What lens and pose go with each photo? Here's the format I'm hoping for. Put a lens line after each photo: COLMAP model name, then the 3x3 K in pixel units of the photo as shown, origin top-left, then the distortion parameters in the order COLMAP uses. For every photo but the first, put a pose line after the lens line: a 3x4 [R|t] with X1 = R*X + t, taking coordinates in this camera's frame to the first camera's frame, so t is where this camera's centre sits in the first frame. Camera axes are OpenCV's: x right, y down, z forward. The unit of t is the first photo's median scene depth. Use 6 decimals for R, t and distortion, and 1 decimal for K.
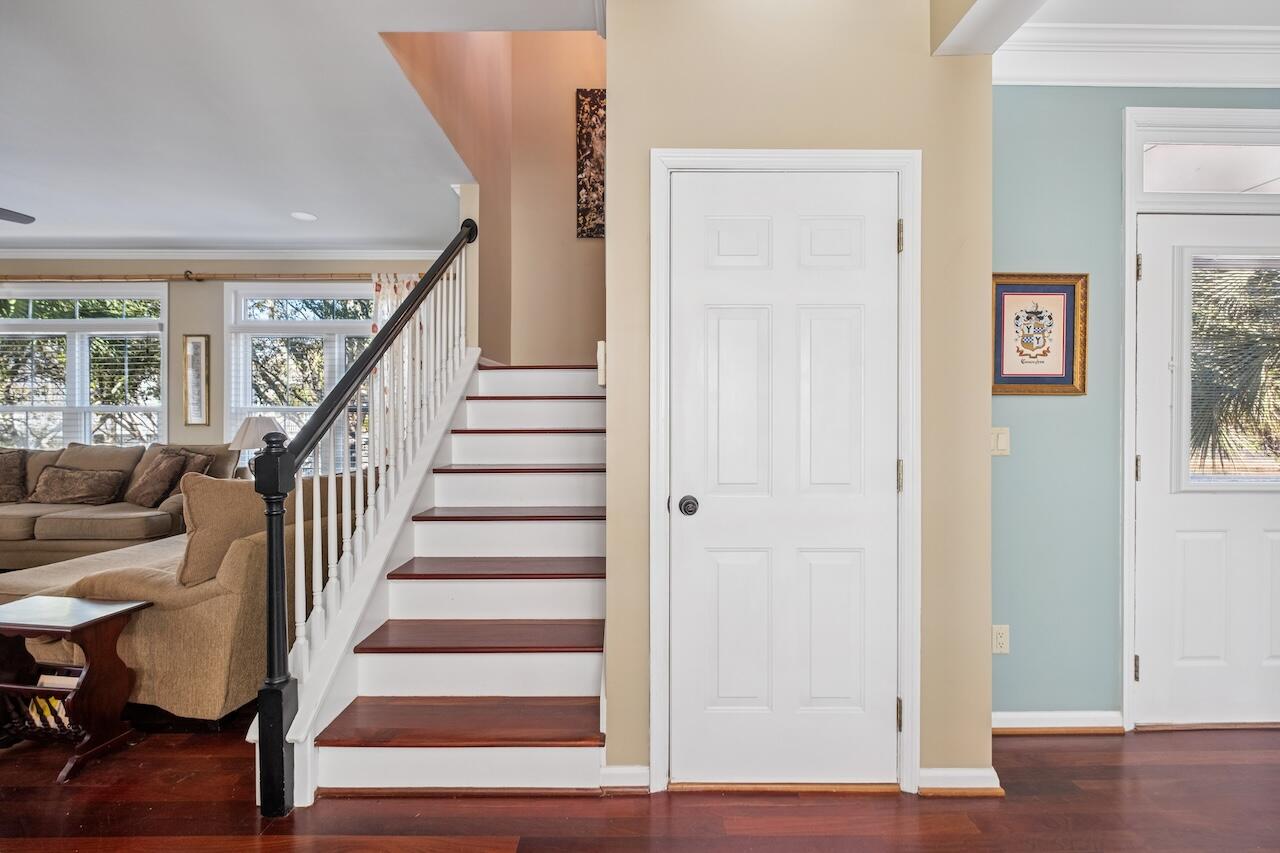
lens RADIAL K [[558.6, 0, 643.4], [0, 558.6, 417.9], [0, 0, 1]] dist [-0.001747, -0.001081]
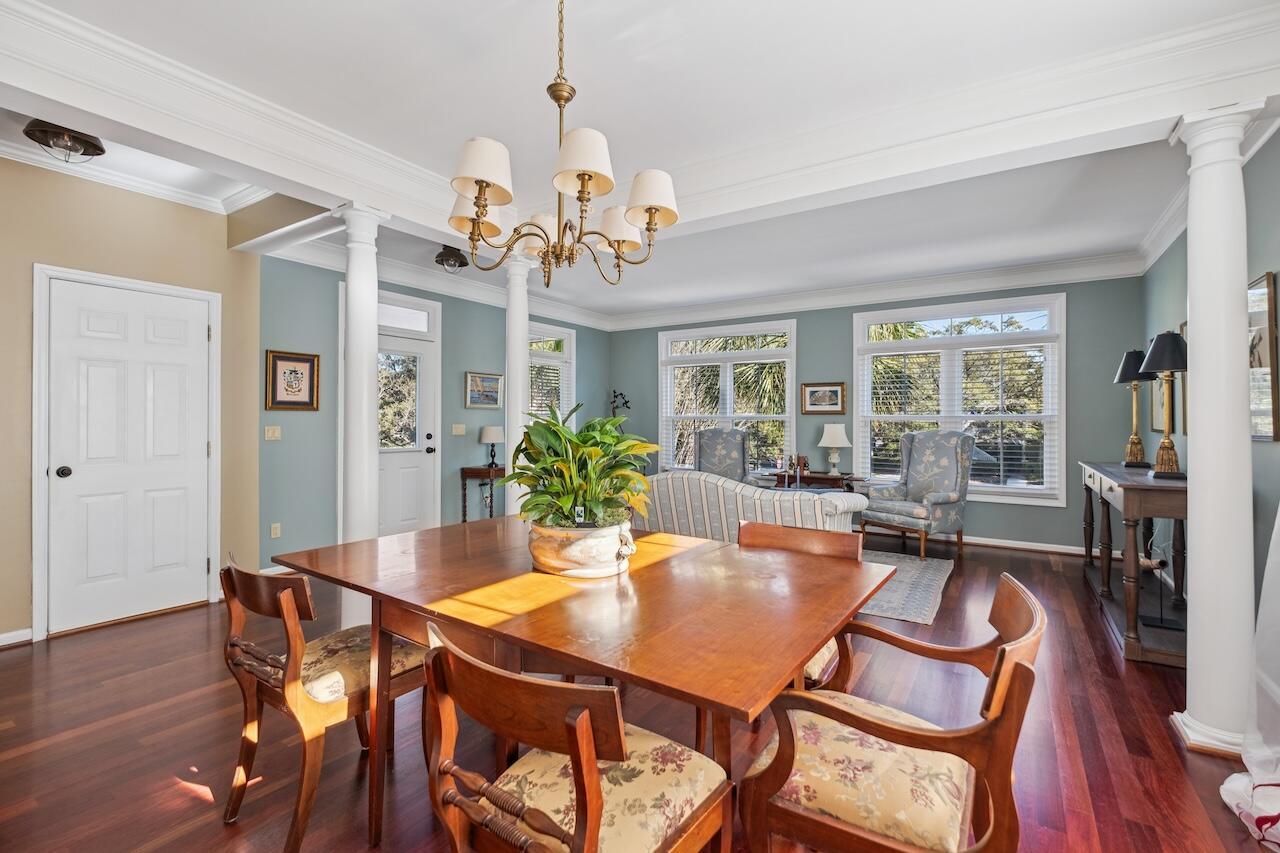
lens RADIAL K [[558.6, 0, 645.0], [0, 558.6, 419.4], [0, 0, 1]] dist [-0.001747, -0.001081]
pose [[0.553430, 0.002933, 0.832890, -0.090901], [0.003152, 0.999979, -0.005616, 0.002381], [-0.832890, 0.005734, 0.553409, -0.368030]]
